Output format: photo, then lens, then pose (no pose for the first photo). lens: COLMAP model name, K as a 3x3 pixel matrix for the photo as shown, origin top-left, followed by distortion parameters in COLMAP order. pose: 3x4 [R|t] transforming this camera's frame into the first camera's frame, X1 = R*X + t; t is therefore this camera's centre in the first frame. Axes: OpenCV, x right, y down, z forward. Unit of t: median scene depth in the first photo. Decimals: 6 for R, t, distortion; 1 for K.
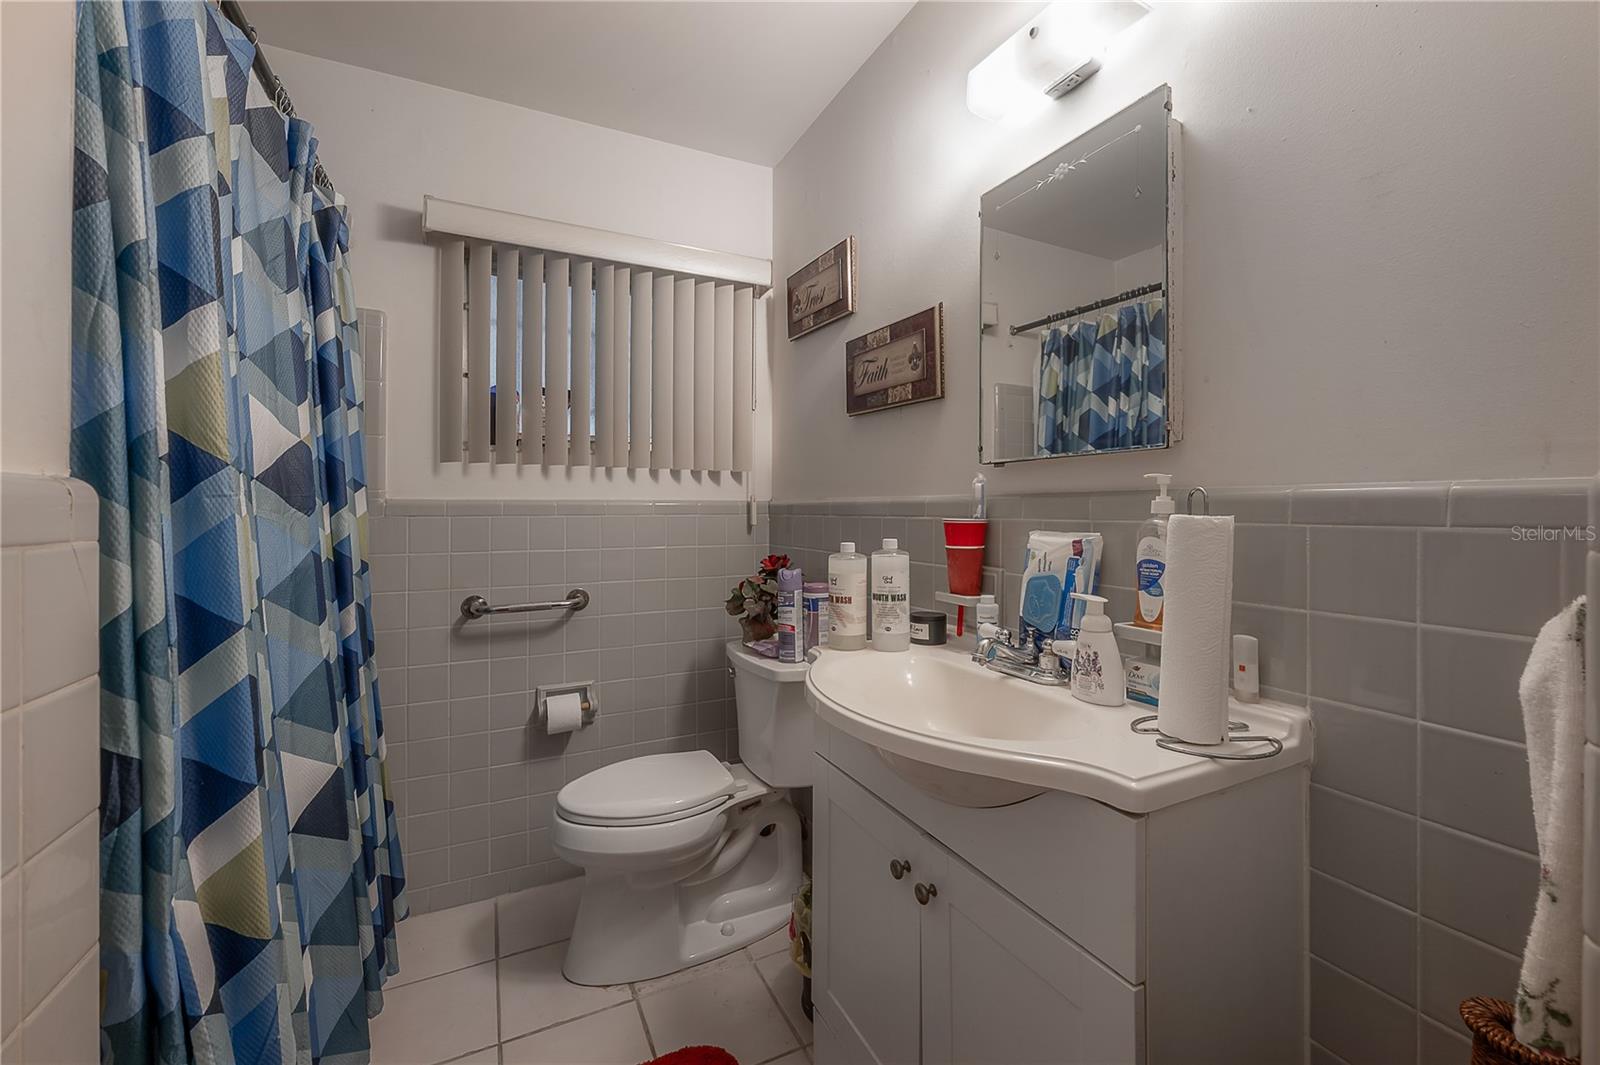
lens RADIAL K [[638.6, 0, 785.5], [0, 638.6, 503.0], [0, 0, 1]] dist [-0.008020, 0.000543]
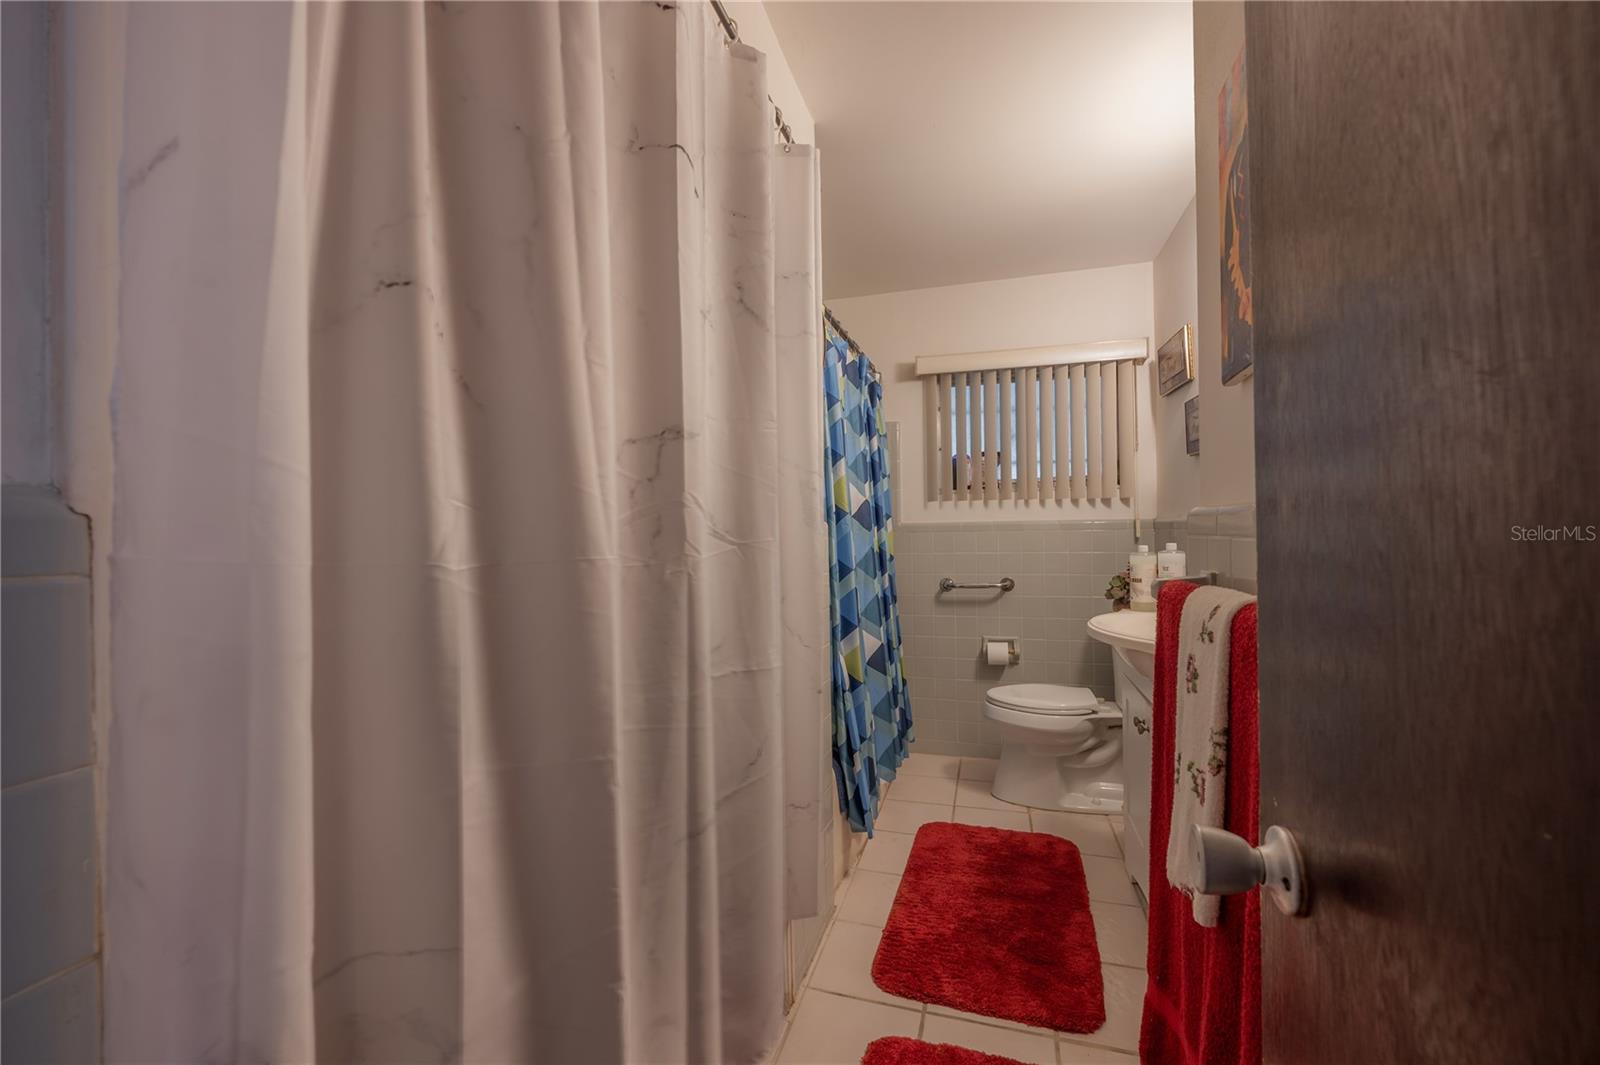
lens RADIAL K [[638.6, 0, 795.6], [0, 638.6, 530.2], [0, 0, 1]] dist [-0.008020, 0.000543]
pose [[0.735613, -0.010494, -0.677321, 0.474207], [0.020172, 0.999776, 0.006418, -0.004356], [0.677101, -0.018384, 0.735660, -0.676619]]
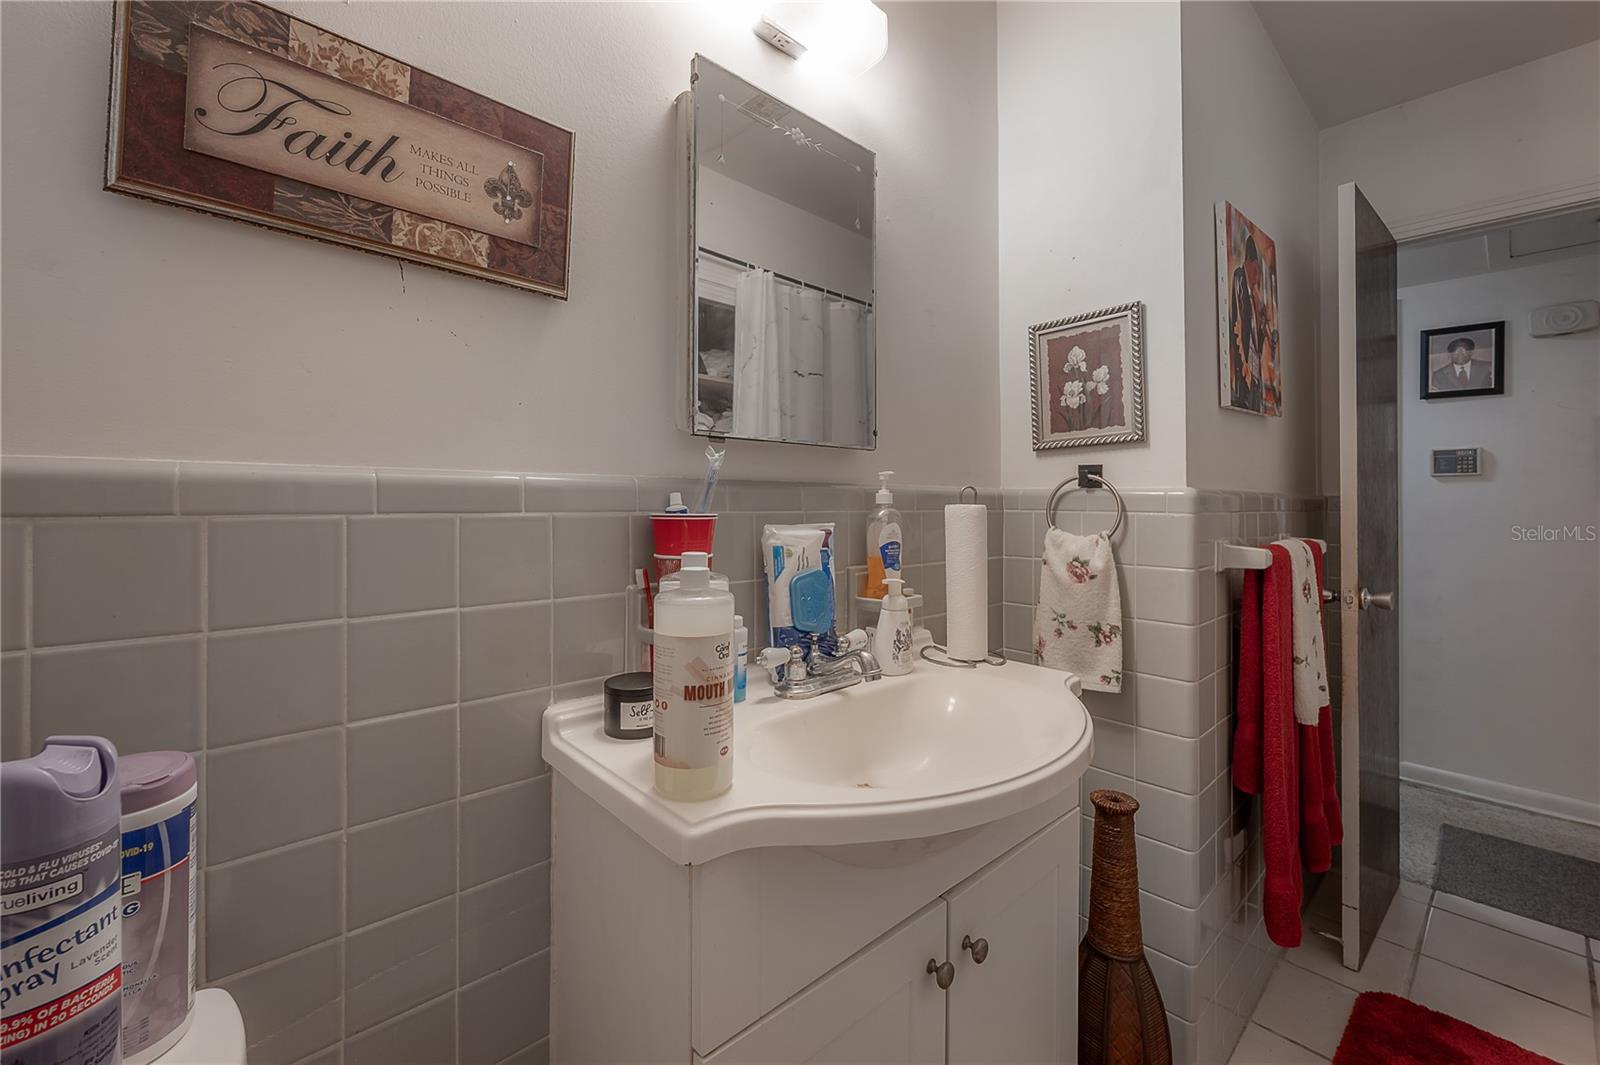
lens RADIAL K [[638.6, 0, 827.5], [0, 638.6, 488.5], [0, 0, 1]] dist [-0.008020, 0.000543]
pose [[-0.304307, 0.014505, 0.952464, -0.290496], [-0.012922, 0.999729, -0.019353, 0.006698], [-0.952486, -0.018197, -0.304037, 0.779912]]
